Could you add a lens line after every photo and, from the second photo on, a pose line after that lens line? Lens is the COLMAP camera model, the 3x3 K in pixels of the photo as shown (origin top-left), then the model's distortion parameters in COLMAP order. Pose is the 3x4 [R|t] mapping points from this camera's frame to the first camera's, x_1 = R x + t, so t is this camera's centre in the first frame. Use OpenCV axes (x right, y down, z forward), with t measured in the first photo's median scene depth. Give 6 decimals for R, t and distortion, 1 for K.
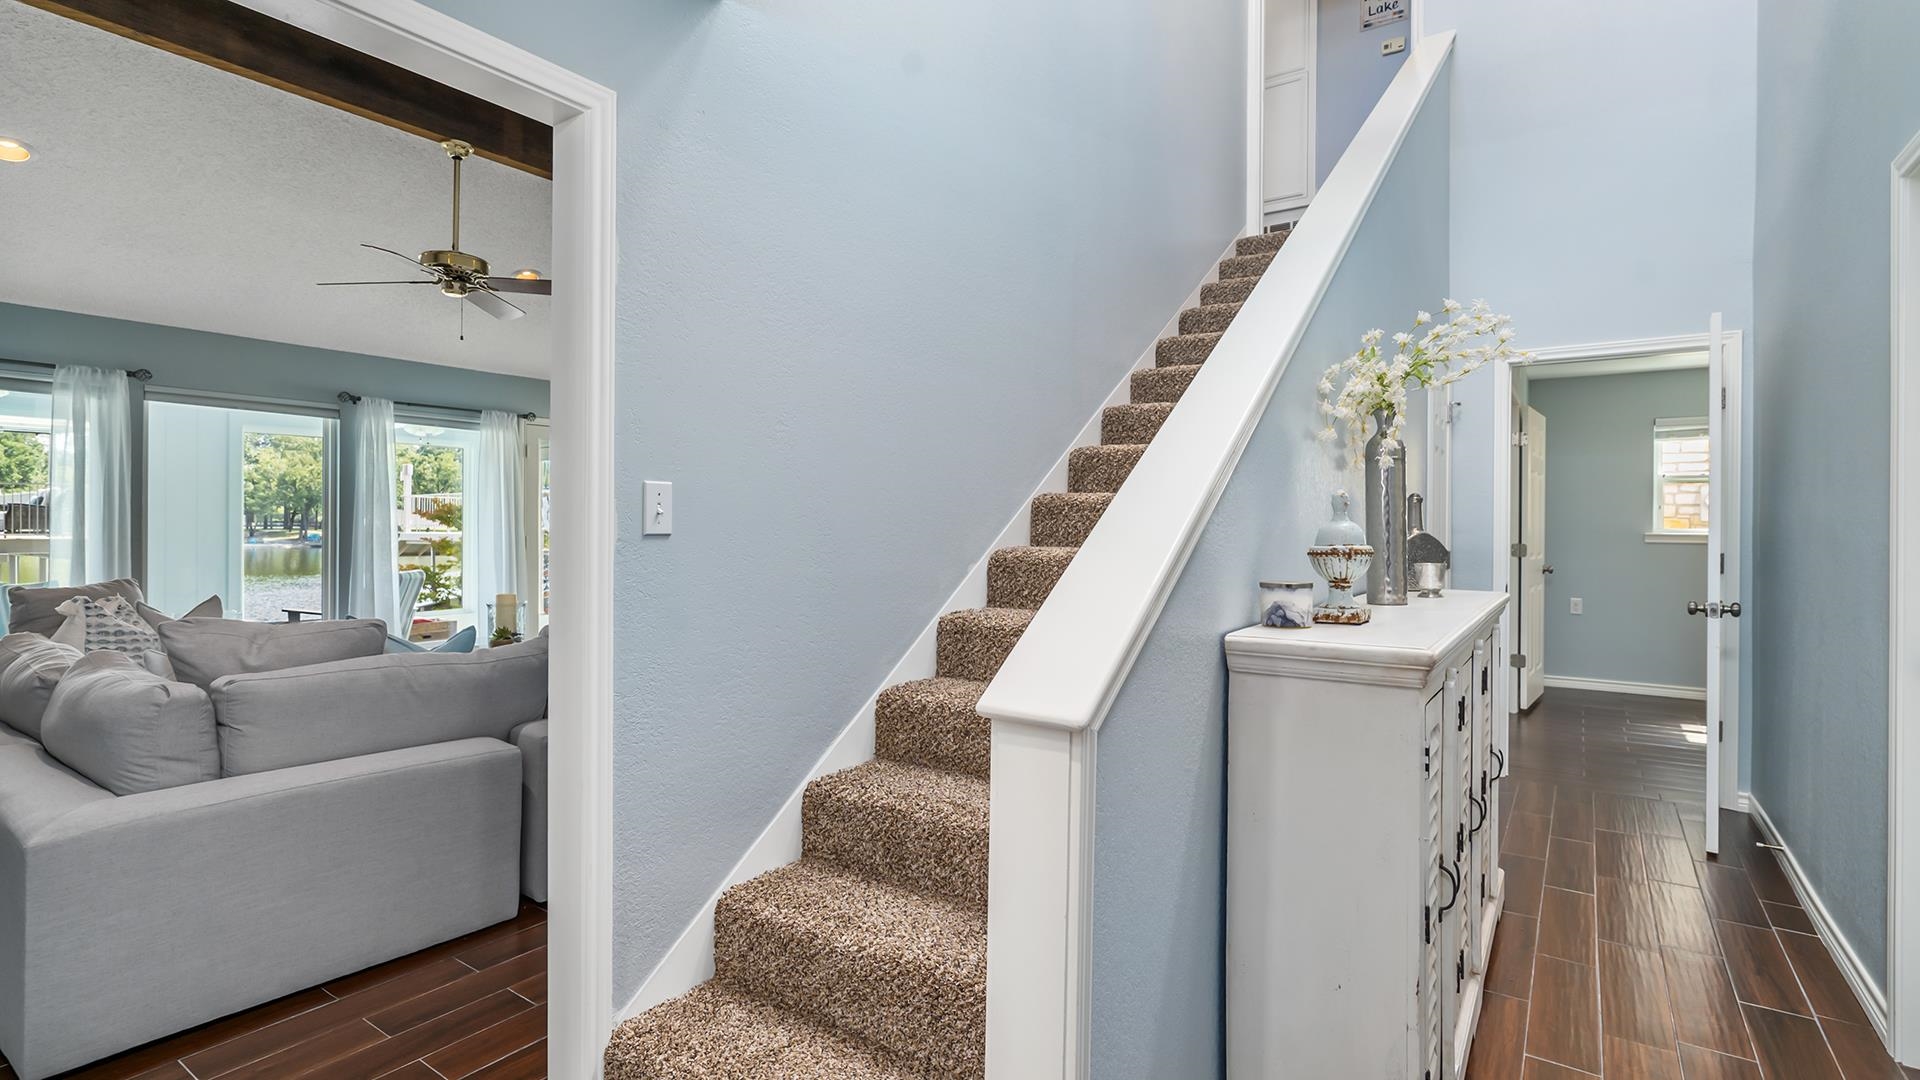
lens RADIAL K [[883.0, 0, 968.4], [0, 883.0, 529.5], [0, 0, 1]] dist [-0.005018, 0.000711]
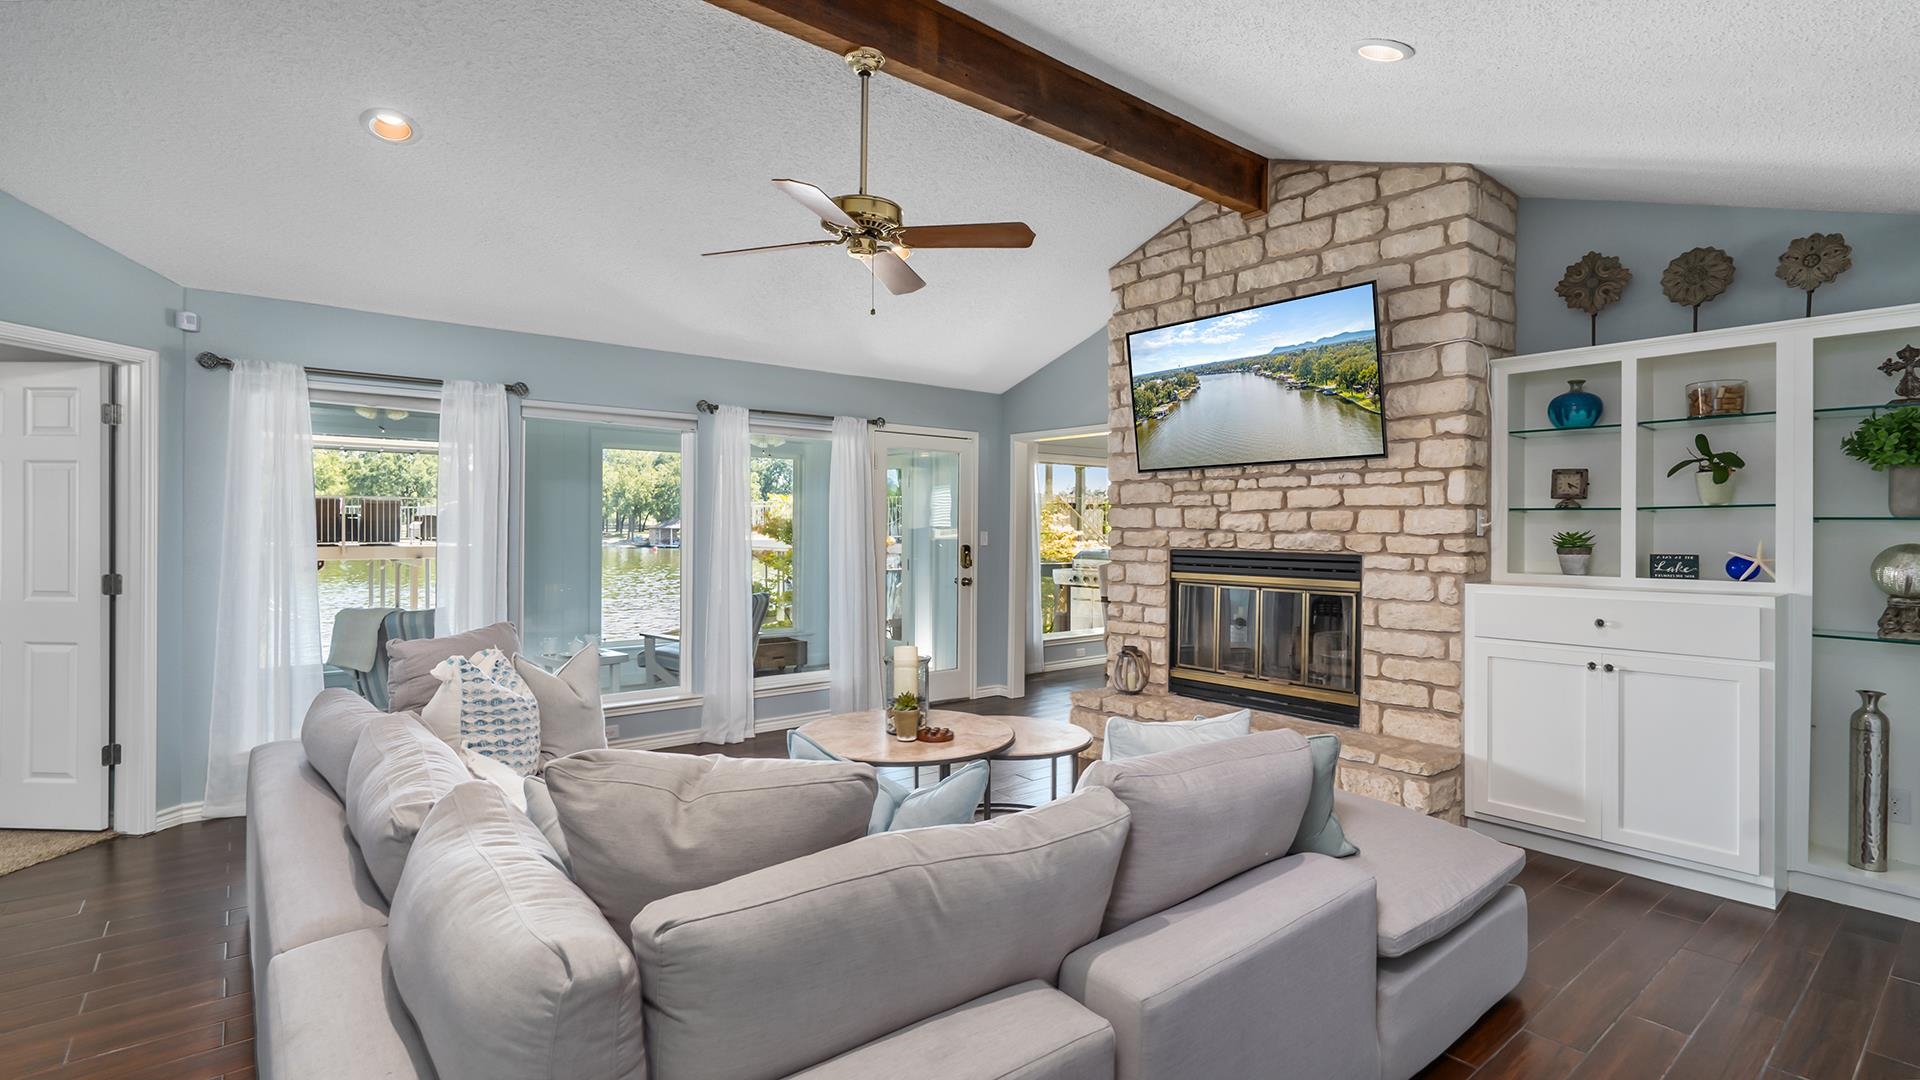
lens RADIAL K [[883.0, 0, 974.1], [0, 883.0, 532.1], [0, 0, 1]] dist [-0.005018, 0.000711]
pose [[0.962222, -0.000918, -0.272265, -0.326374], [0.001036, 0.999999, 0.000287, -0.035073], [0.272264, -0.000558, 0.962222, 0.343909]]
